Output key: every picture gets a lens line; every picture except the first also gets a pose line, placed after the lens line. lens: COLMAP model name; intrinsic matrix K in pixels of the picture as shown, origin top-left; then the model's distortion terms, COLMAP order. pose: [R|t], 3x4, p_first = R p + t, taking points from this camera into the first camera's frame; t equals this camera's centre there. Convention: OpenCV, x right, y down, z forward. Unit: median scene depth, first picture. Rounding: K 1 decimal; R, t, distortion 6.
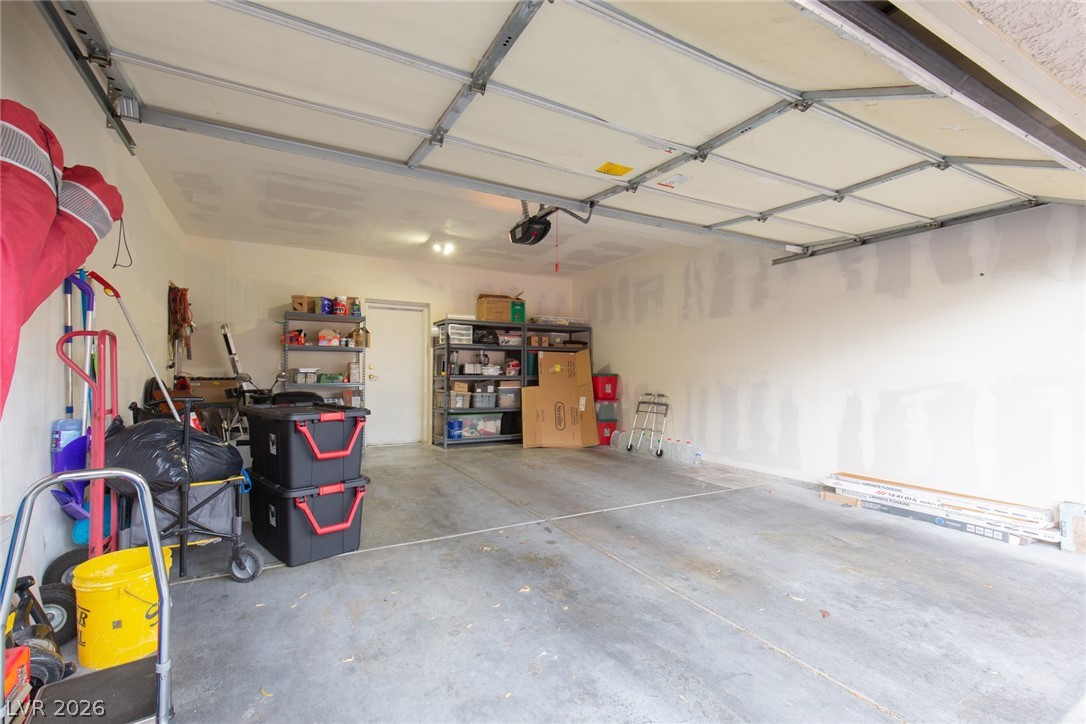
lens RADIAL K [[502.0, 0, 545.5], [0, 502.0, 364.2], [0, 0, 1]] dist [0.010976, -0.003190]
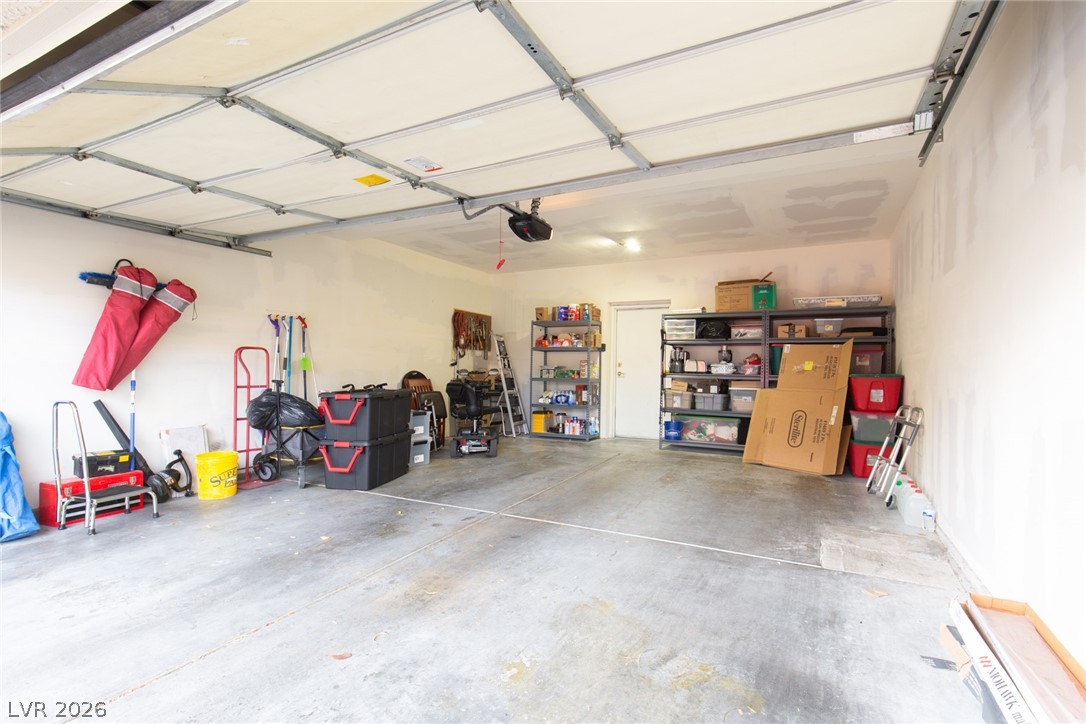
lens RADIAL K [[502.0, 0, 543.5], [0, 502.0, 364.8], [0, 0, 1]] dist [0.010976, -0.003190]
pose [[0.548995, -0.003076, -0.835820, 0.874227], [0.005527, 0.999985, -0.000050, 0.008560], [0.835807, -0.004592, 0.549004, 0.501205]]
